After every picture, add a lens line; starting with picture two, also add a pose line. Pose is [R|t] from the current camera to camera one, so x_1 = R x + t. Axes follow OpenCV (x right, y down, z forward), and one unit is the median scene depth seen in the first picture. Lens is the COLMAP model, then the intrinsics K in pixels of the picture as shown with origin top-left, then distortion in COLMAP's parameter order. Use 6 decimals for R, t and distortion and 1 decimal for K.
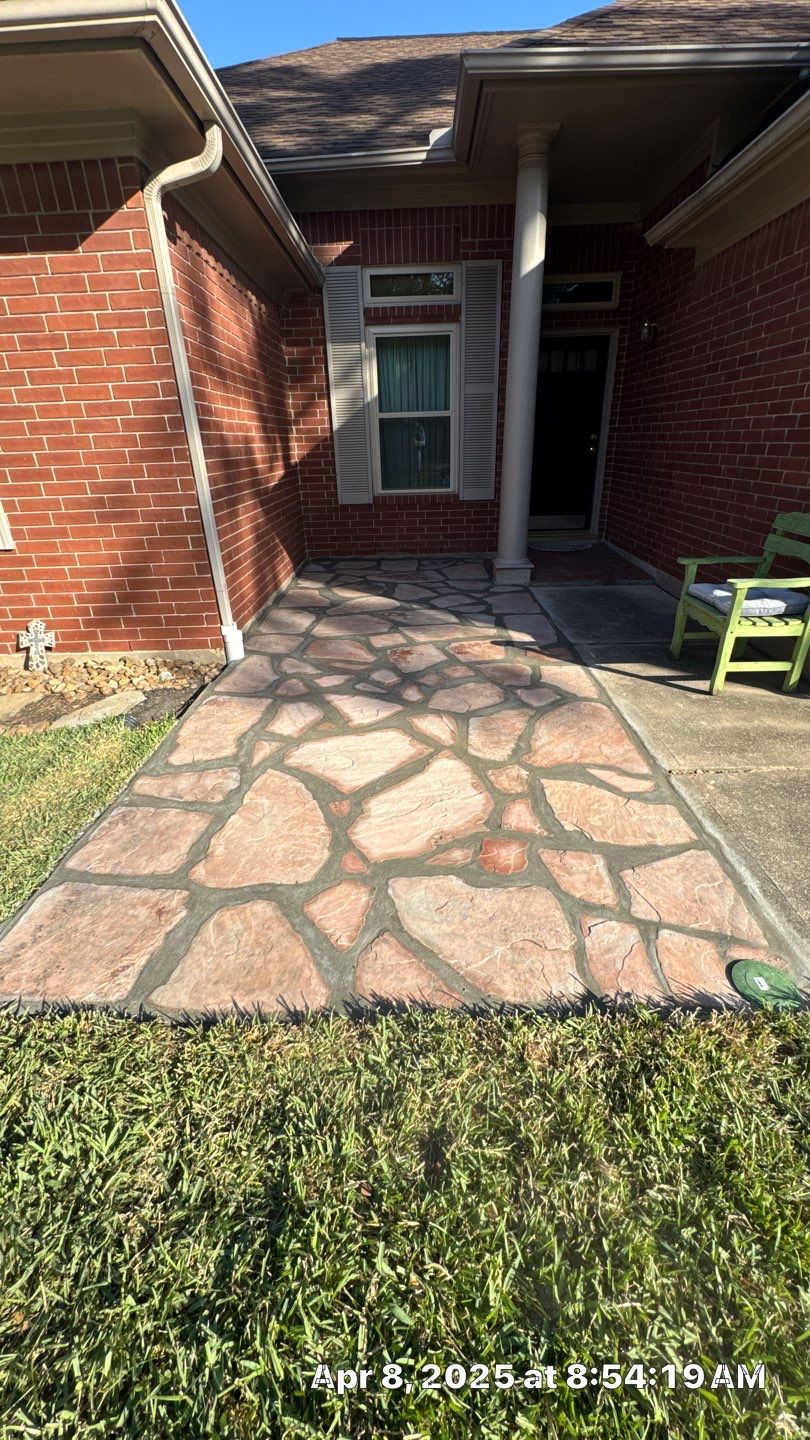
lens RADIAL K [[570.3, 0, 406.6], [0, 570.3, 720.9], [0, 0, 1]] dist [-0.004280, 0.000605]
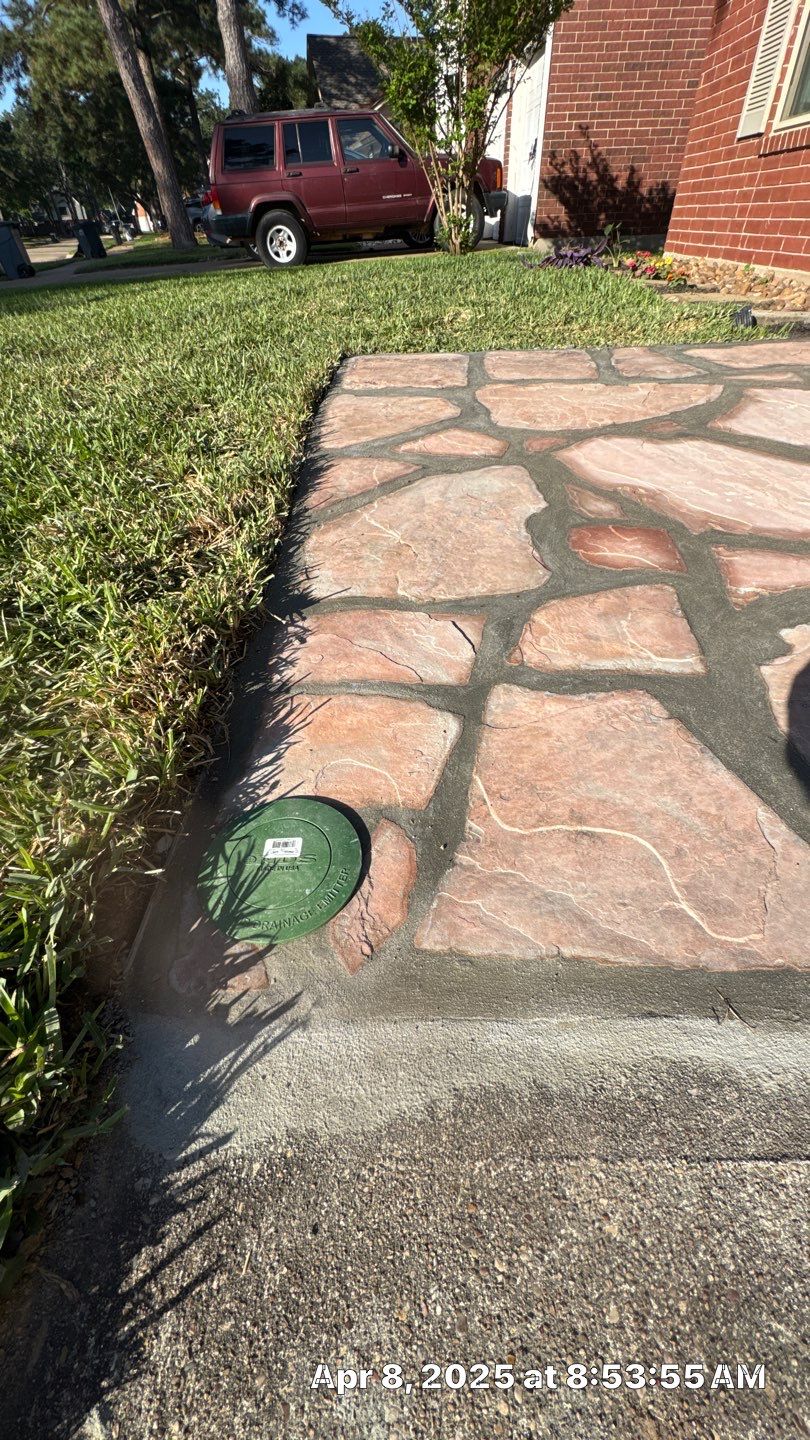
lens RADIAL K [[570.3, 0, 401.4], [0, 570.3, 714.7], [0, 0, 1]] dist [-0.004280, 0.000605]
pose [[-0.008530, 0.679872, -0.733281, 0.446896], [-0.413755, 0.665191, 0.621553, 0.069503], [0.910348, 0.308700, 0.275626, 0.497947]]
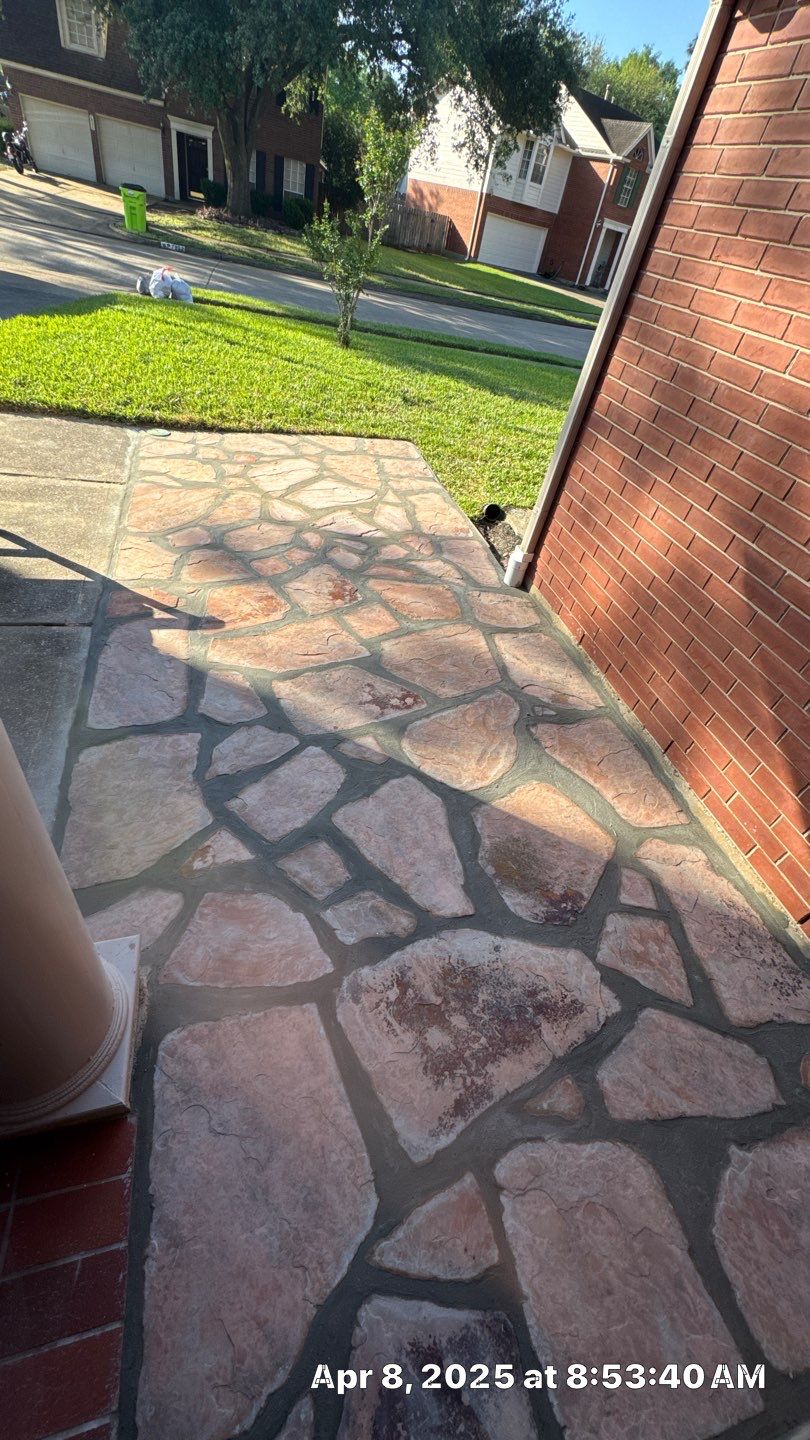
lens RADIAL K [[570.3, 0, 406.5], [0, 570.3, 715.3], [0, 0, 1]] dist [-0.004280, 0.000605]
pose [[-0.951428, 0.068198, -0.300223, 0.209637], [-0.258197, 0.354387, 0.898746, -1.061487], [0.167688, 0.932609, -0.319565, 1.874209]]
